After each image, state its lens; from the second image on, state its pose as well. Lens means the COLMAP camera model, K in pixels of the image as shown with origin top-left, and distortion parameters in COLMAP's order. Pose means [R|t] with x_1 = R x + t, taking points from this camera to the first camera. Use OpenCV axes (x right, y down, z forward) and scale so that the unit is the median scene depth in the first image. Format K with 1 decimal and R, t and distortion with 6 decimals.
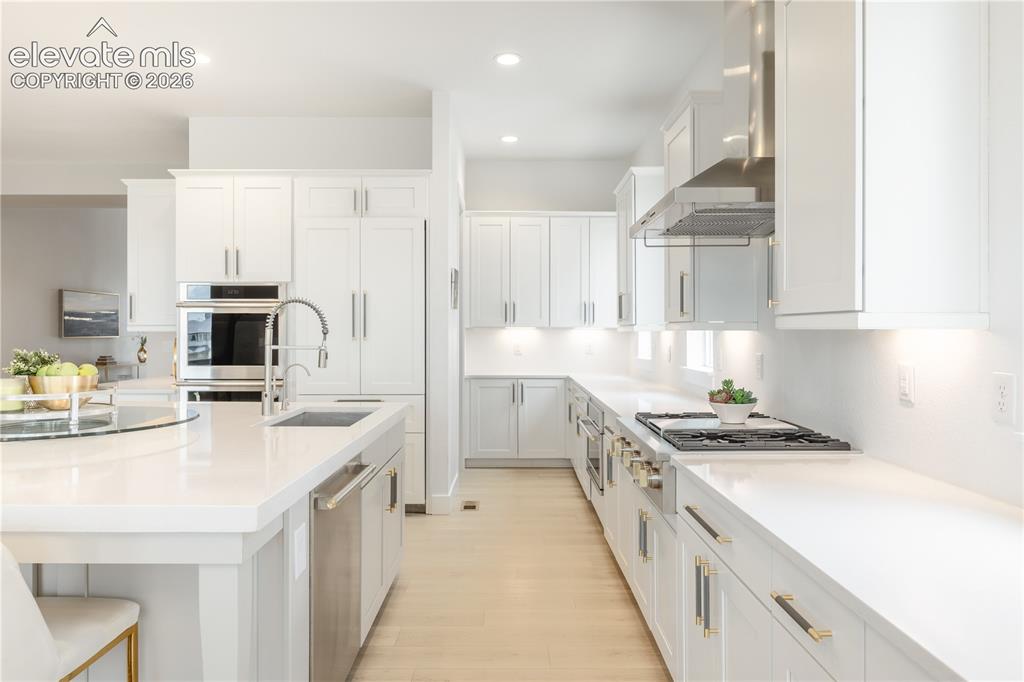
lens RADIAL K [[724.3, 0, 517.3], [0, 724.3, 338.2], [0, 0, 1]] dist [0.024389, 0.000823]
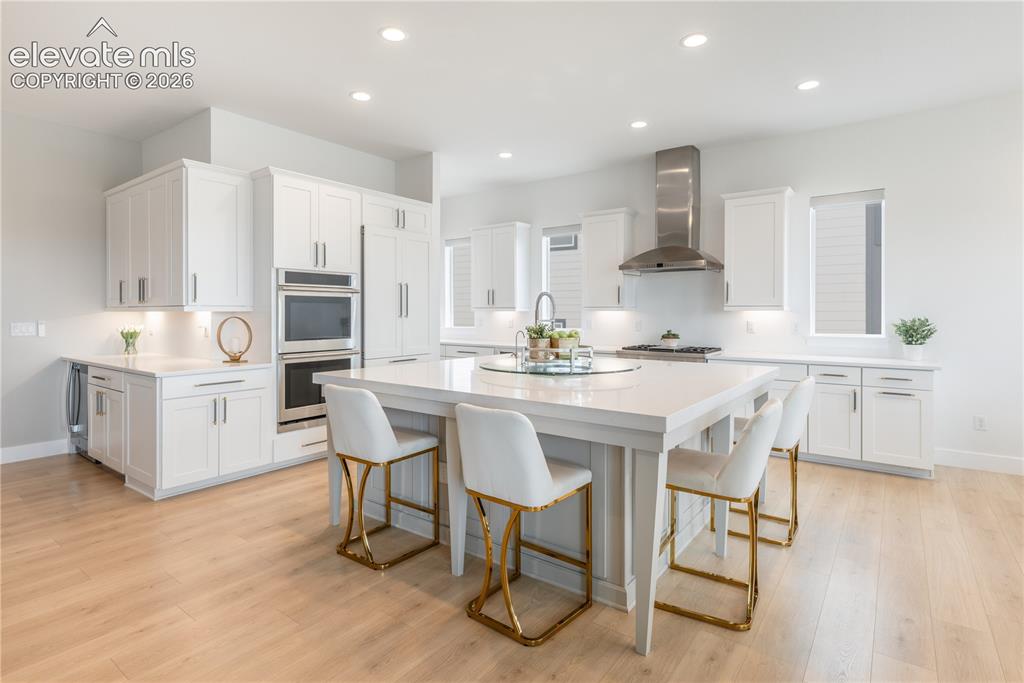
lens RADIAL K [[520.8, 0, 511.5], [0, 520.8, 313.6], [0, 0, 1]] dist [-0.001444, -0.000471]
pose [[0.611260, -0.007681, 0.791393, -0.883167], [0.016276, 0.999863, -0.002867, 0.001598], [-0.791263, 0.014634, 0.611301, 0.216854]]
